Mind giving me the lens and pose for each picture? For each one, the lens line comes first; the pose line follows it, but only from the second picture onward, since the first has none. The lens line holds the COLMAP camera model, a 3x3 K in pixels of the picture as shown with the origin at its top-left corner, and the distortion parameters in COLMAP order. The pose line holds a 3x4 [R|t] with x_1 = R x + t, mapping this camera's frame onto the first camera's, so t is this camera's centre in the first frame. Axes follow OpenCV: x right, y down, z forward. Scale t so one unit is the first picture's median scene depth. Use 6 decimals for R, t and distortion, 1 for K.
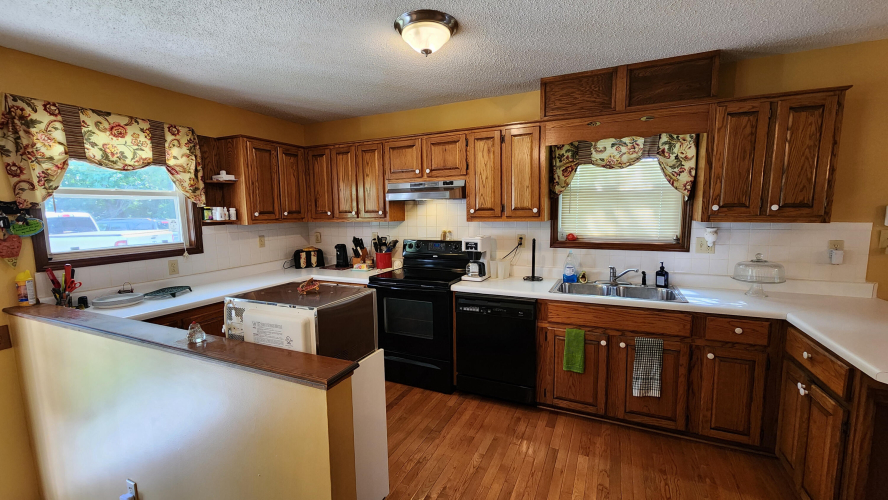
lens RADIAL K [[366.0, 0, 443.3], [0, 366.0, 249.0], [0, 0, 1]] dist [0.001157, 0.000954]
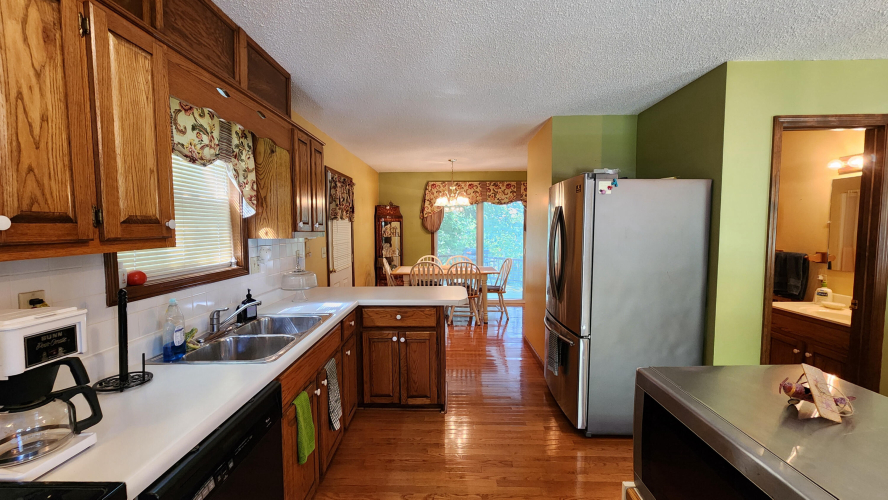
lens RADIAL K [[366.0, 0, 447.3], [0, 366.0, 248.0], [0, 0, 1]] dist [0.001157, 0.000954]
pose [[-0.408710, -0.039400, 0.911813, -0.225670], [0.109743, 0.989697, 0.091957, -0.054970], [-0.906042, 0.137649, -0.400175, 0.600210]]
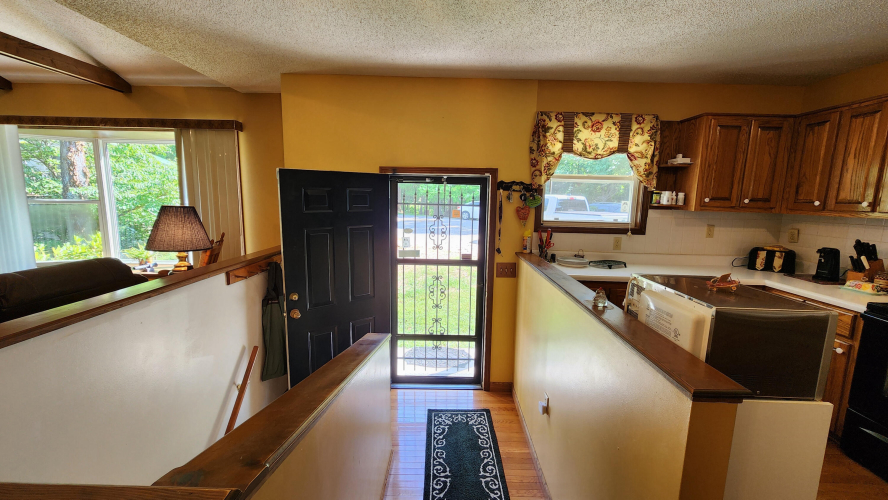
lens RADIAL K [[366.0, 0, 448.2], [0, 366.0, 249.2], [0, 0, 1]] dist [0.001157, 0.000954]
pose [[0.417480, 0.157614, -0.894912, 0.064927], [-0.132374, 0.984885, 0.111707, 0.010192], [0.898992, 0.071828, 0.432034, 0.047286]]
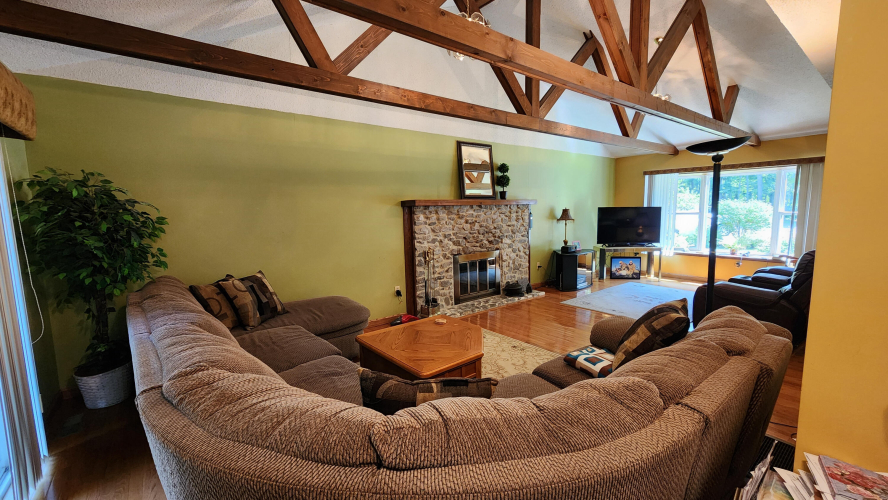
lens RADIAL K [[366.0, 0, 445.4], [0, 366.0, 249.7], [0, 0, 1]] dist [0.001157, 0.000954]
pose [[-0.446916, 0.132316, -0.884736, 1.208382], [-0.077560, 0.979546, 0.185674, 0.102737], [0.891207, 0.151601, -0.427513, -1.140143]]
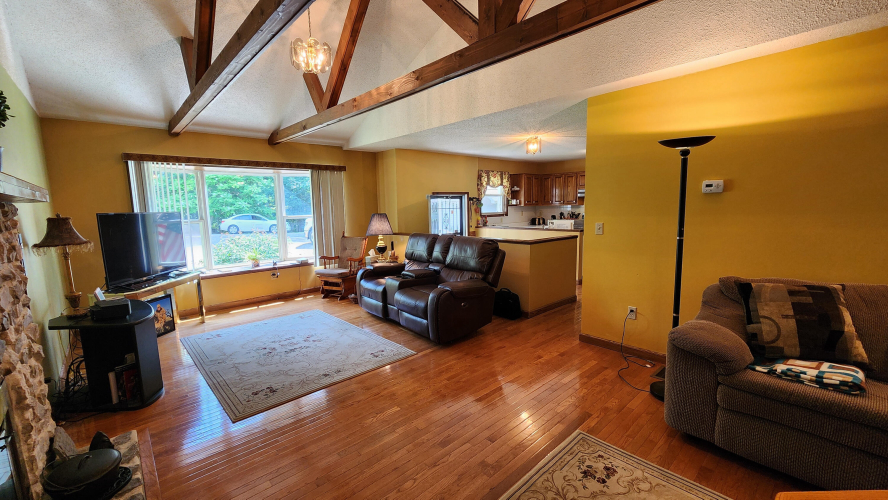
lens RADIAL K [[366.0, 0, 445.8], [0, 366.0, 250.6], [0, 0, 1]] dist [0.001157, 0.000954]
pose [[0.925491, 0.048196, -0.375690, -0.035710], [-0.040296, 0.998771, 0.028863, 0.248001], [0.376619, -0.011573, 0.926296, -2.057431]]
